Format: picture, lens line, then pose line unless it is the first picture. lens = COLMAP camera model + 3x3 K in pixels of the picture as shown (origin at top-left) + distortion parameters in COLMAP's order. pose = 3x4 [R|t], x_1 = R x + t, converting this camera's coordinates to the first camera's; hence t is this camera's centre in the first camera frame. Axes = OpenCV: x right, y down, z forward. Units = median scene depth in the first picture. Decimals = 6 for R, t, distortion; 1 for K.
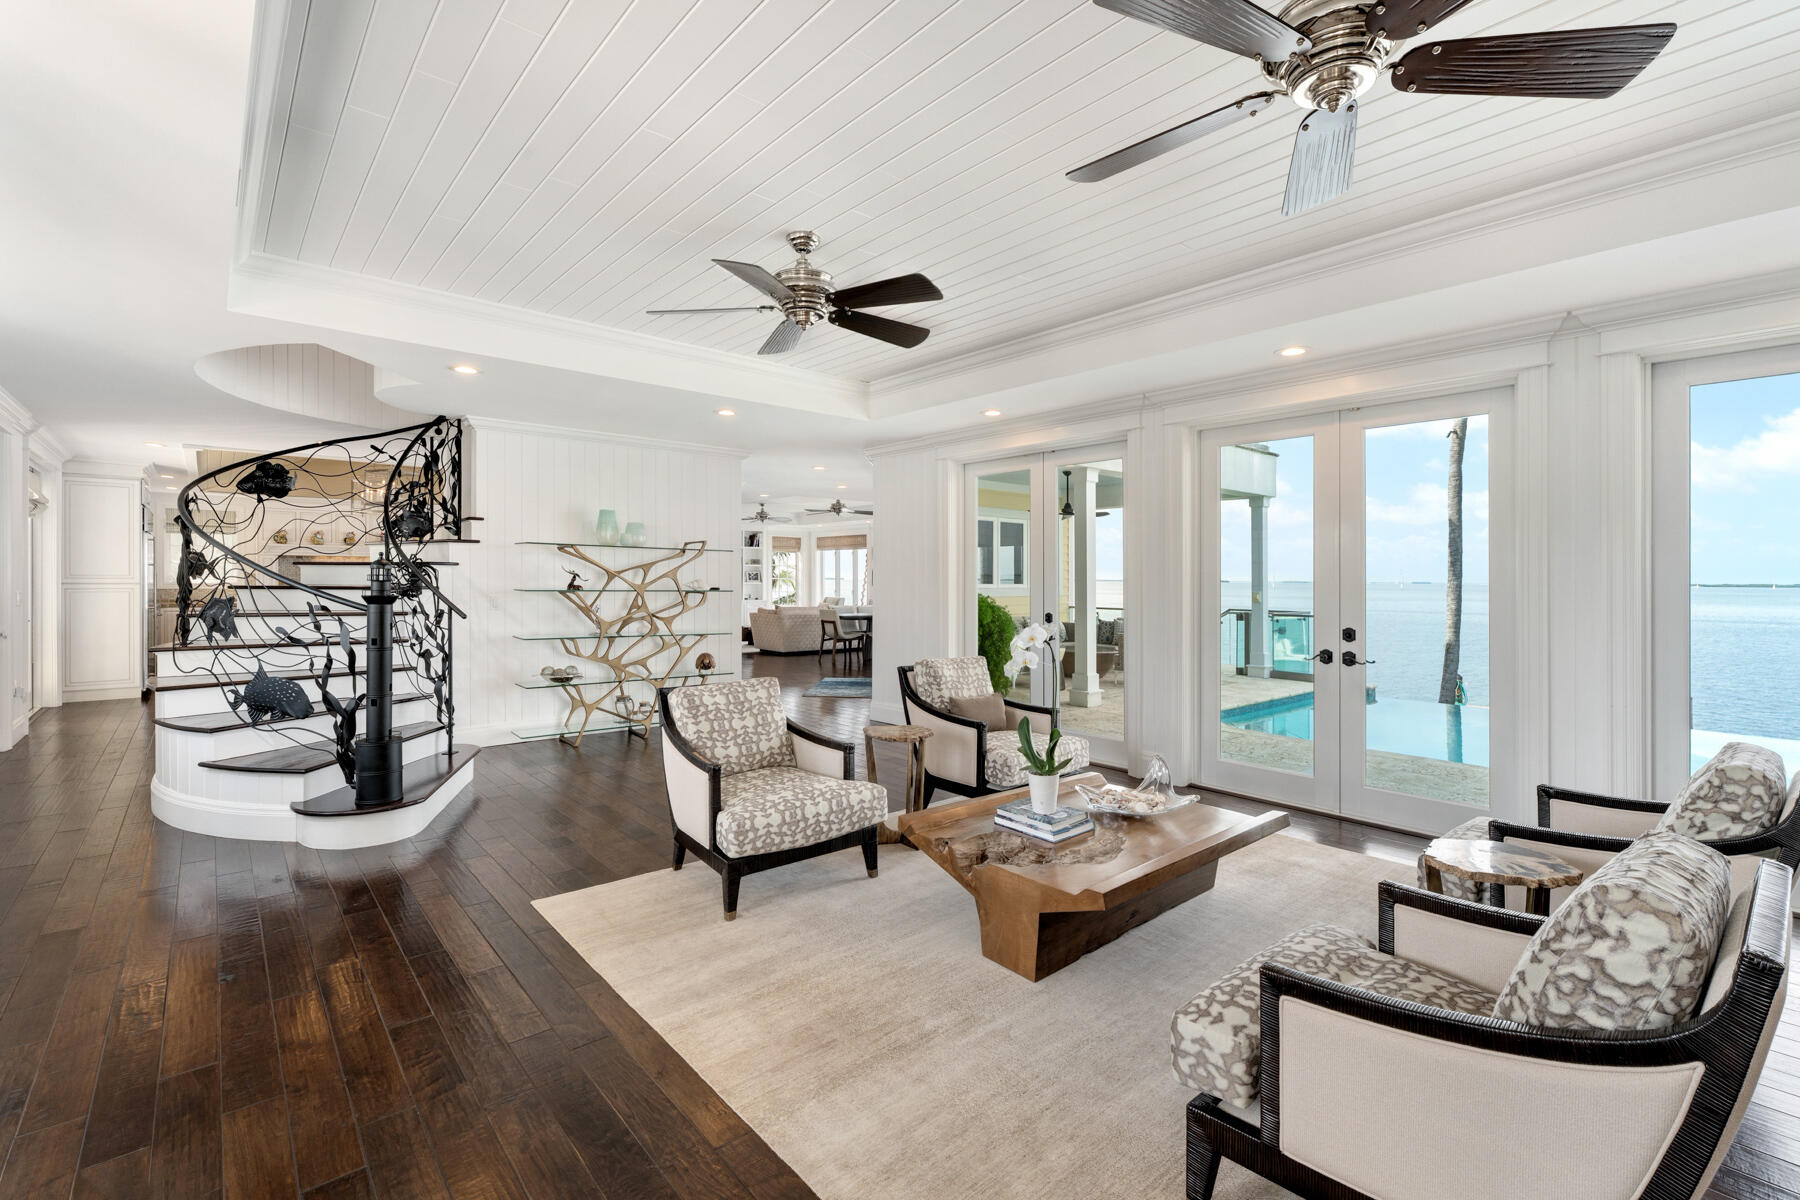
lens RADIAL K [[771.0, 0, 910.5], [0, 771.0, 579.9], [0, 0, 1]] dist [0.002906, 0.000126]
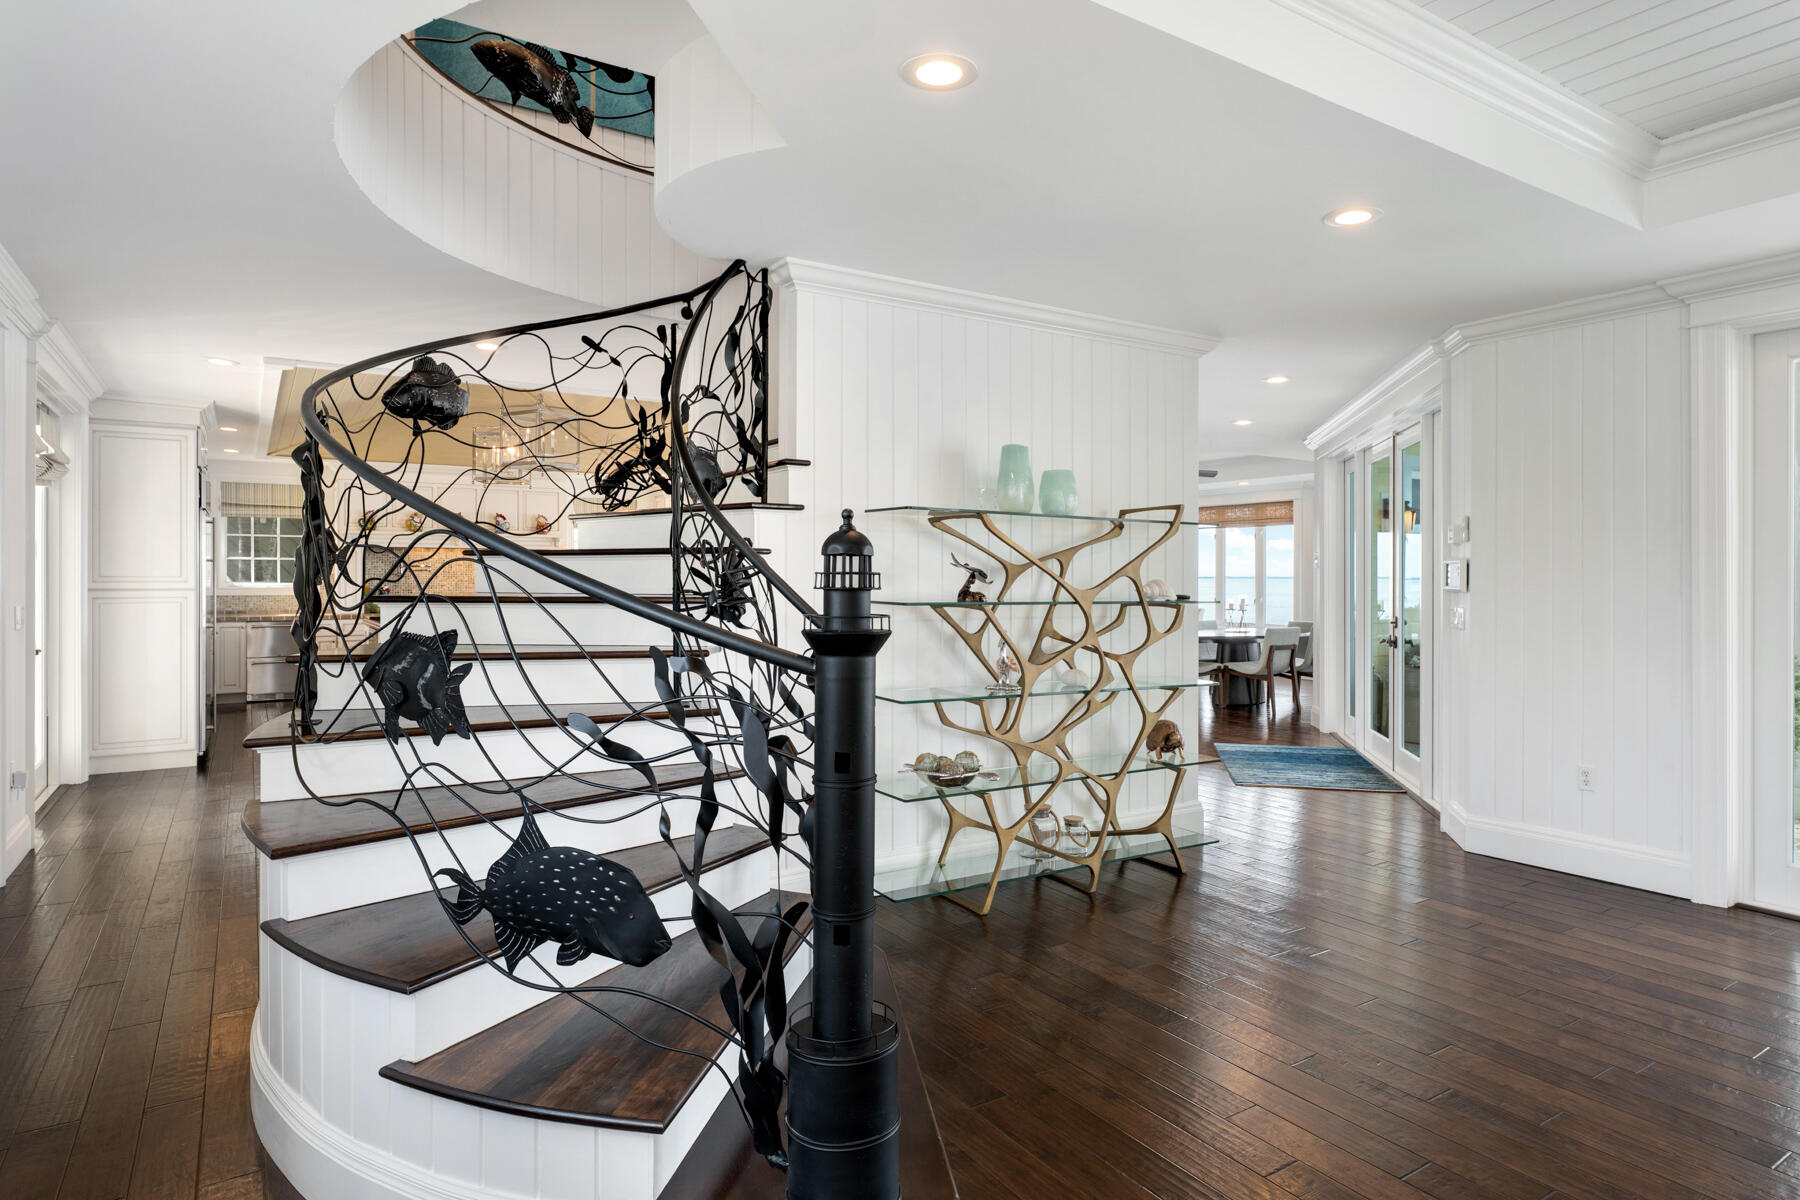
lens RADIAL K [[1004.4, 0, 948.4], [0, 1004.4, 570.5], [0, 0, 1]] dist [-0.000550, -0.000850]
pose [[0.991836, -0.006151, -0.127374, -0.363200], [0.005374, 0.999965, -0.006446, -0.003110], [0.127409, 0.005708, 0.991834, 0.340008]]
